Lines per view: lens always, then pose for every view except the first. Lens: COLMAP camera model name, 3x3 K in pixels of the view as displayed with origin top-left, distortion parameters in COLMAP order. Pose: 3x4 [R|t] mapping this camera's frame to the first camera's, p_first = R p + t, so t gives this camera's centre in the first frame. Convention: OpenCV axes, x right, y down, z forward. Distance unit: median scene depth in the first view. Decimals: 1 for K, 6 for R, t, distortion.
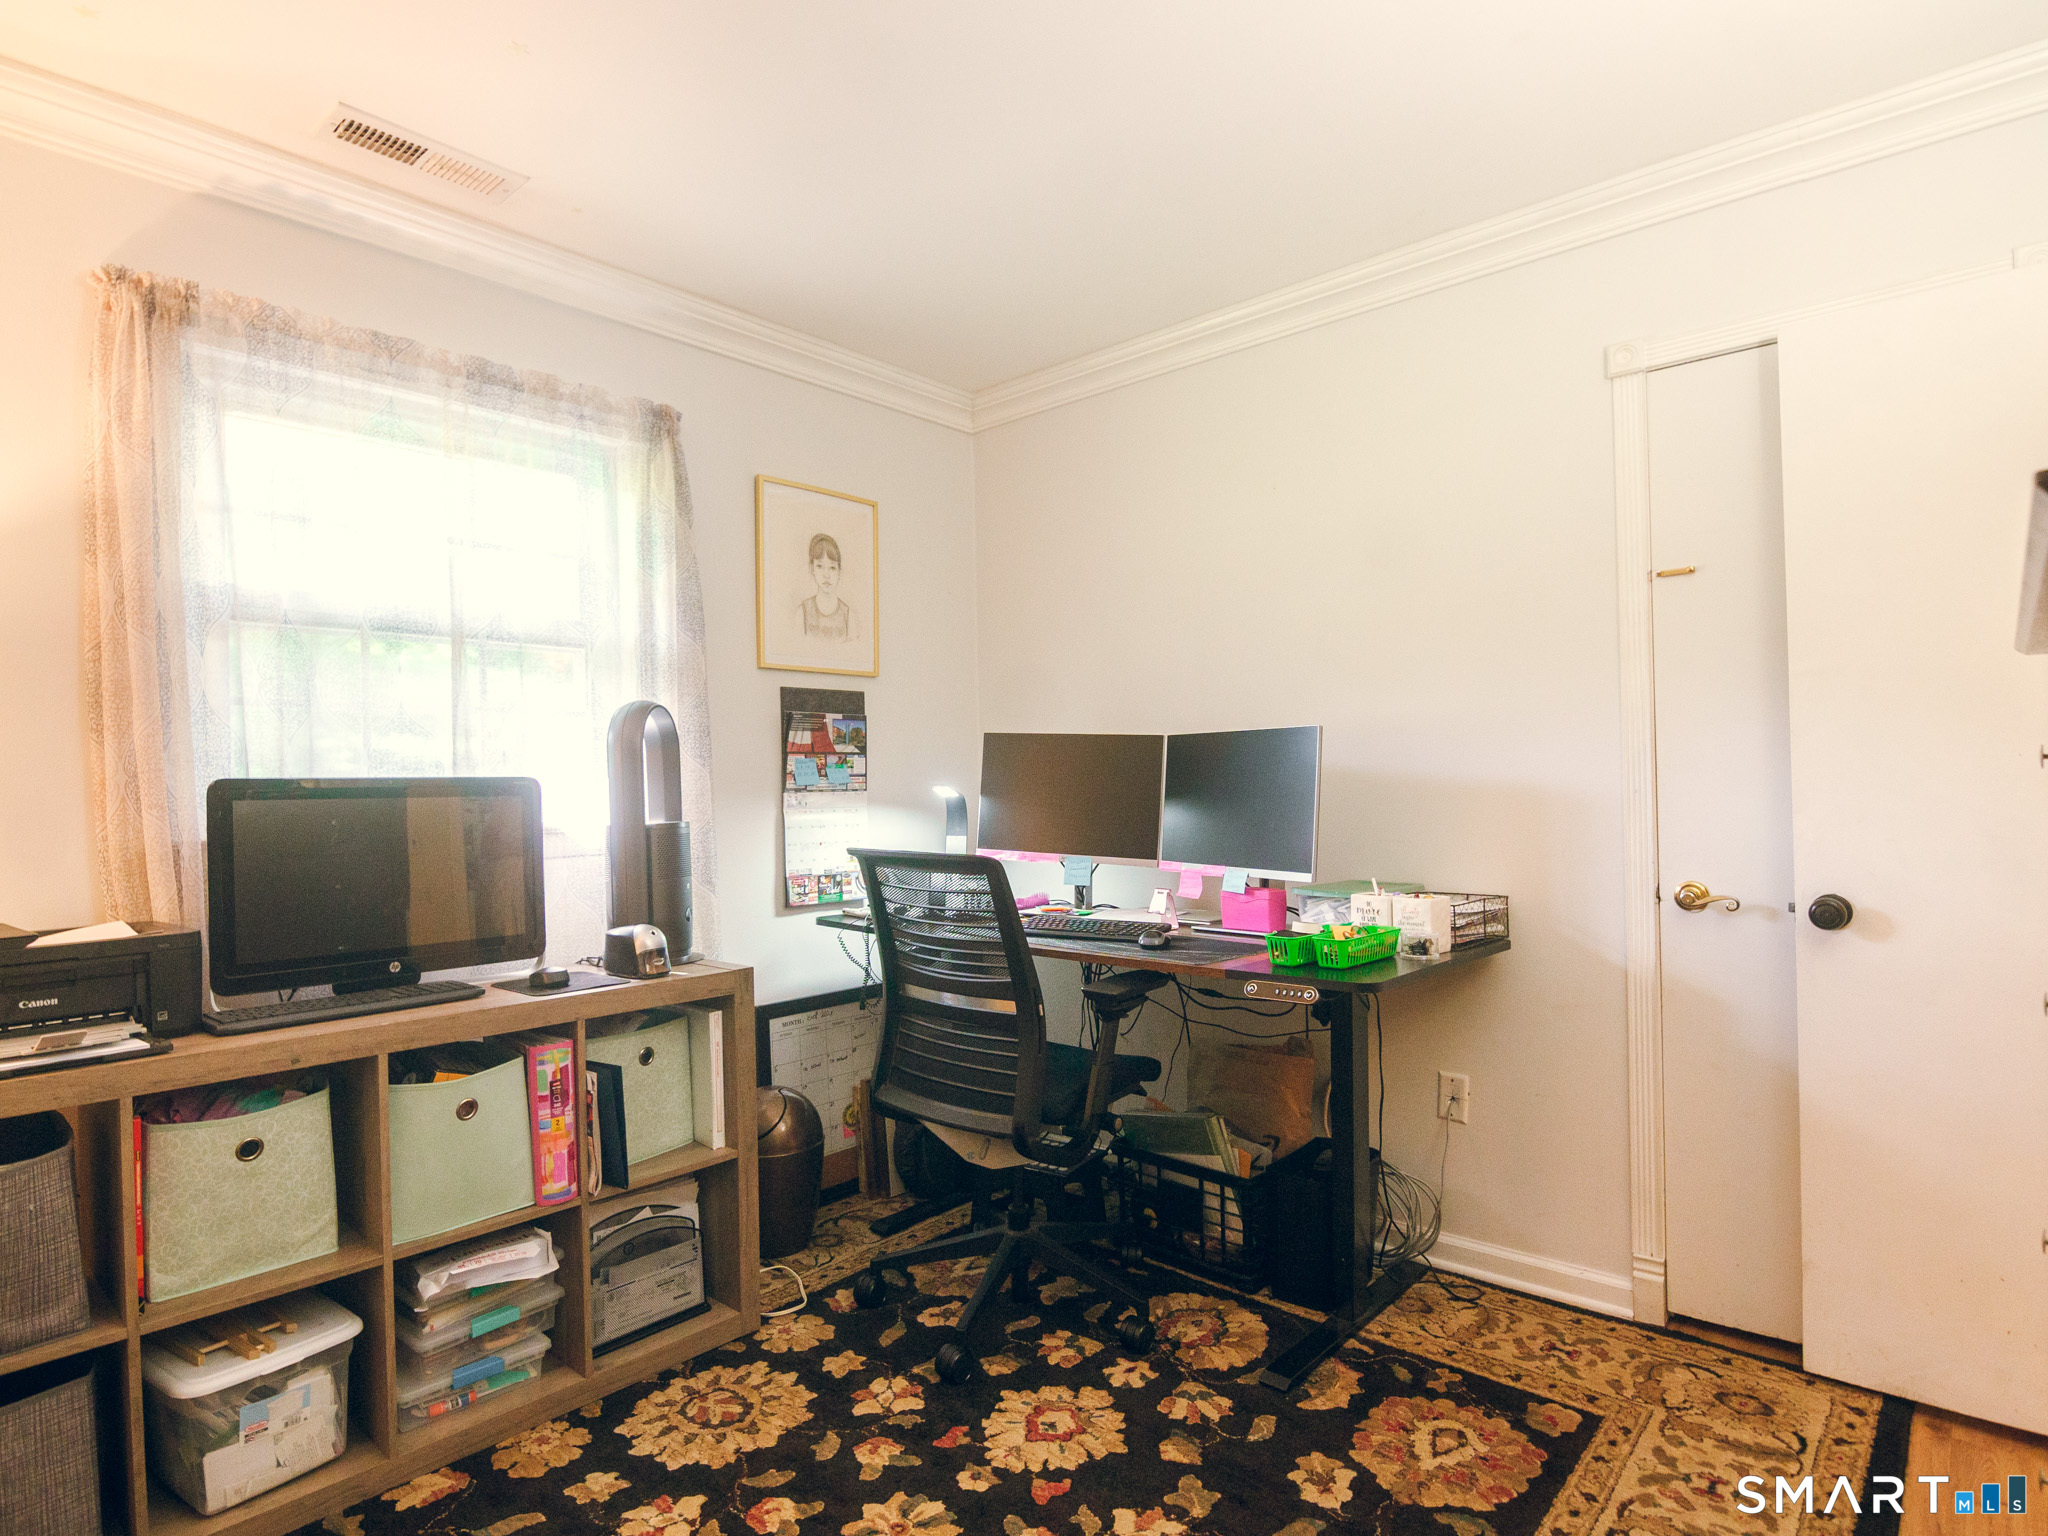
lens RADIAL K [[1121.9, 0, 1008.2], [0, 1121.9, 791.1], [0, 0, 1]] dist [-0.001017, -0.017656]
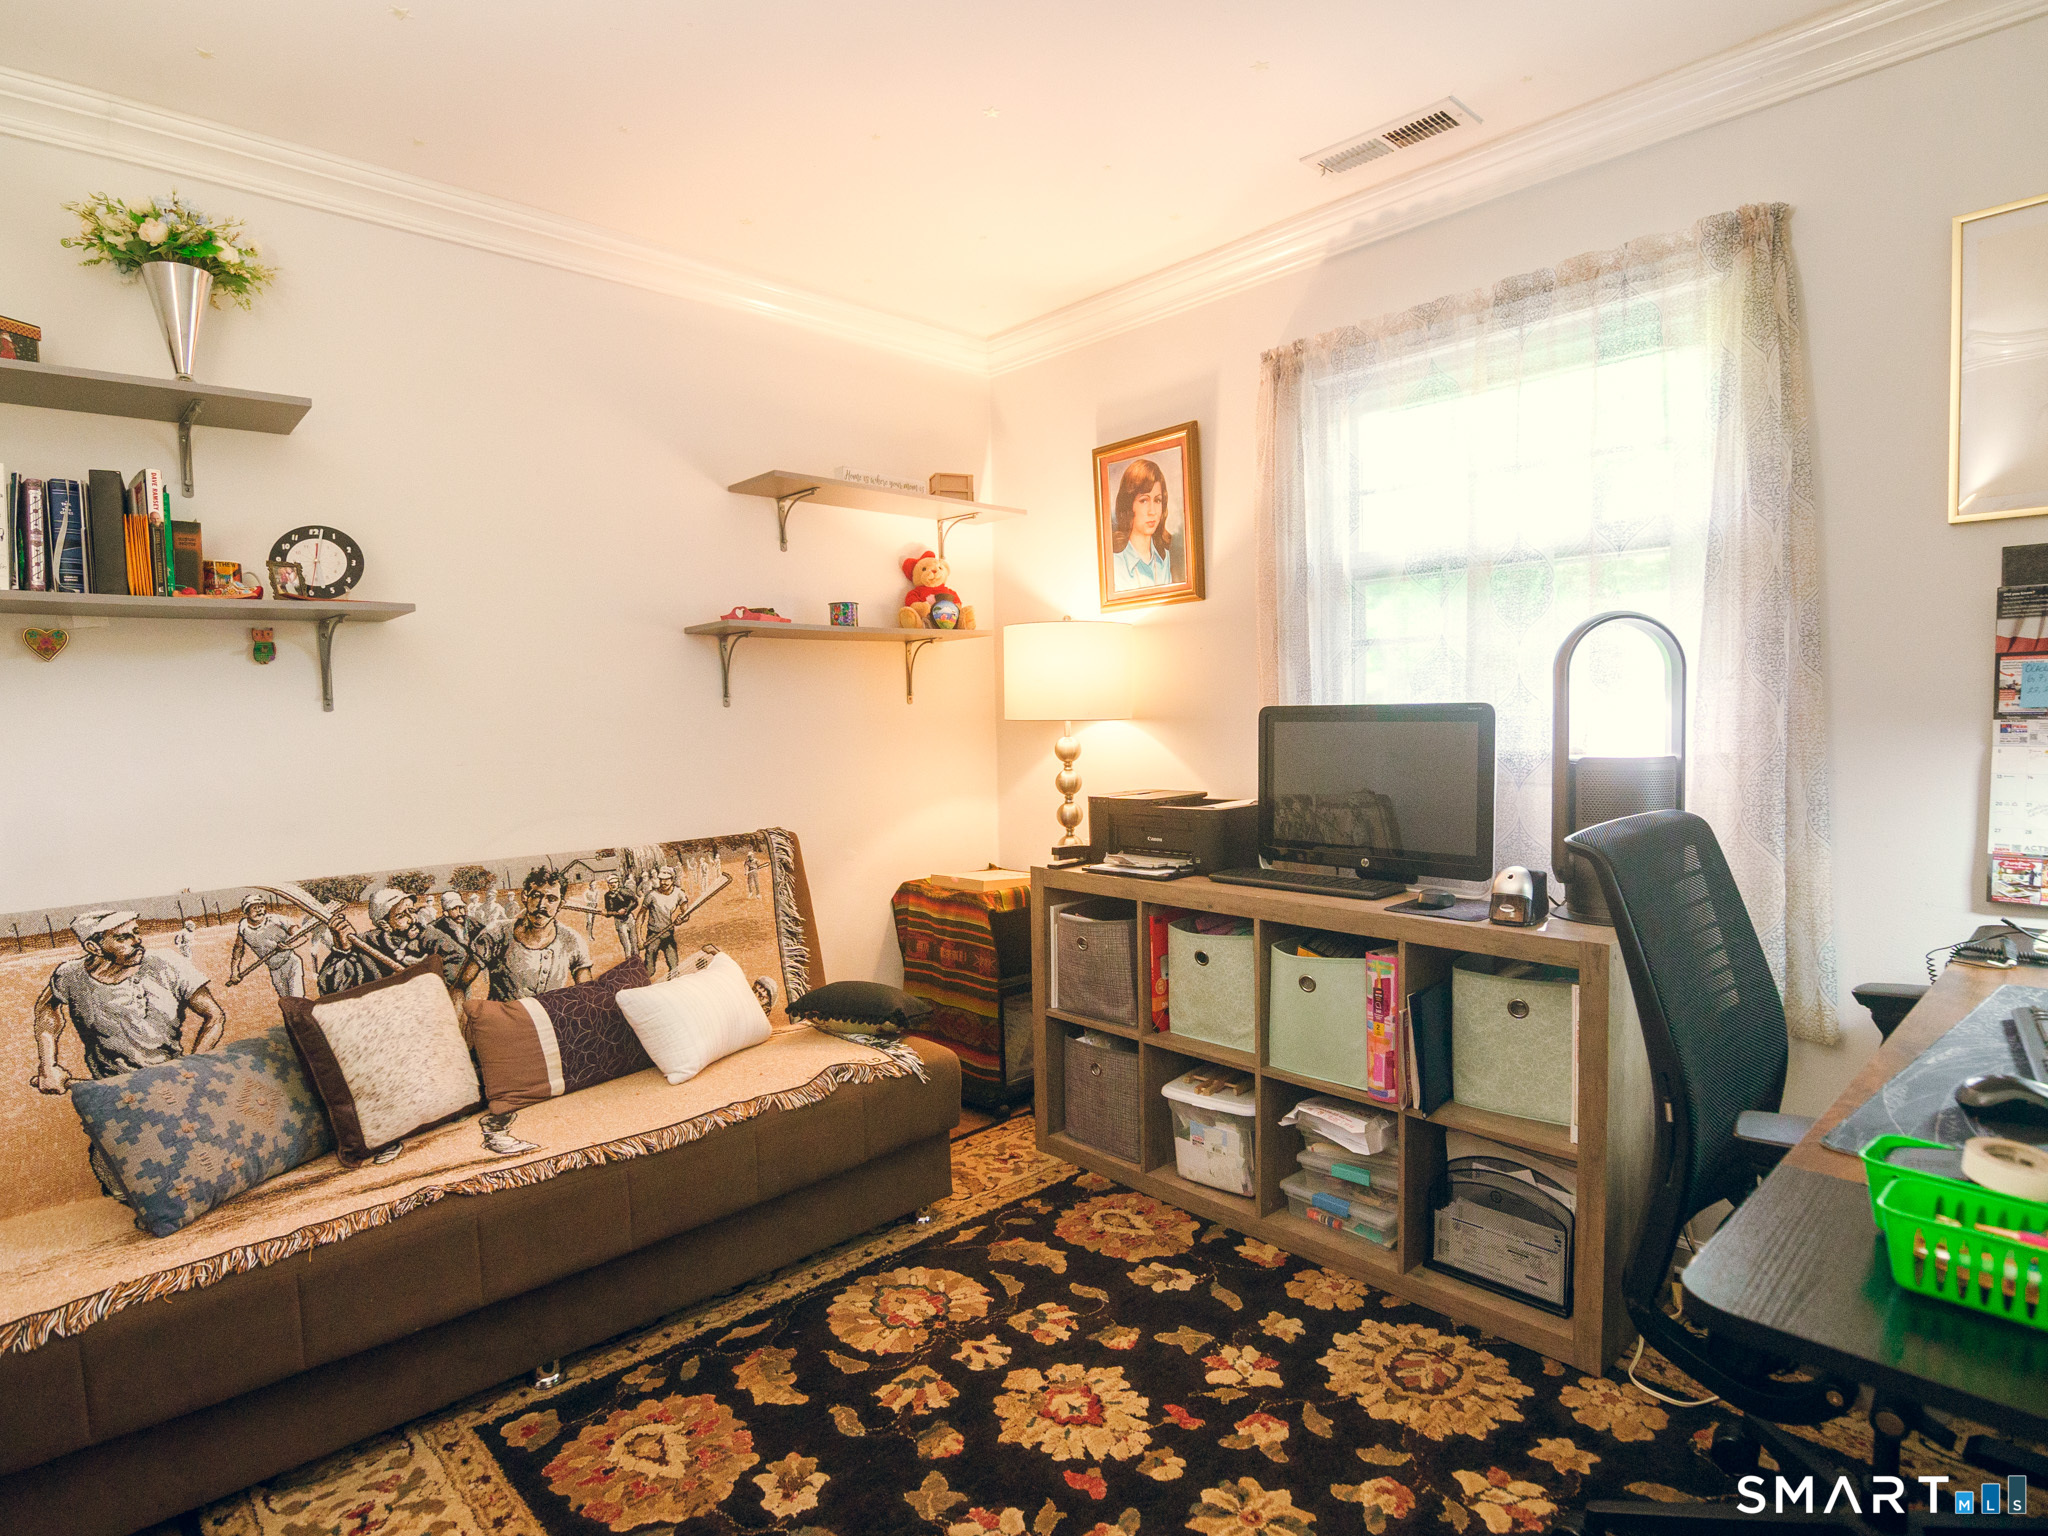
lens RADIAL K [[1109.9, 0, 1023.5], [0, 1109.9, 778.8], [0, 0, 1]] dist [0.002374, -0.021325]
pose [[-0.095506, 0.085838, -0.991721, 0.691626], [0.021557, 0.996220, 0.084151, -0.042578], [0.995195, -0.013341, -0.096995, 0.783380]]
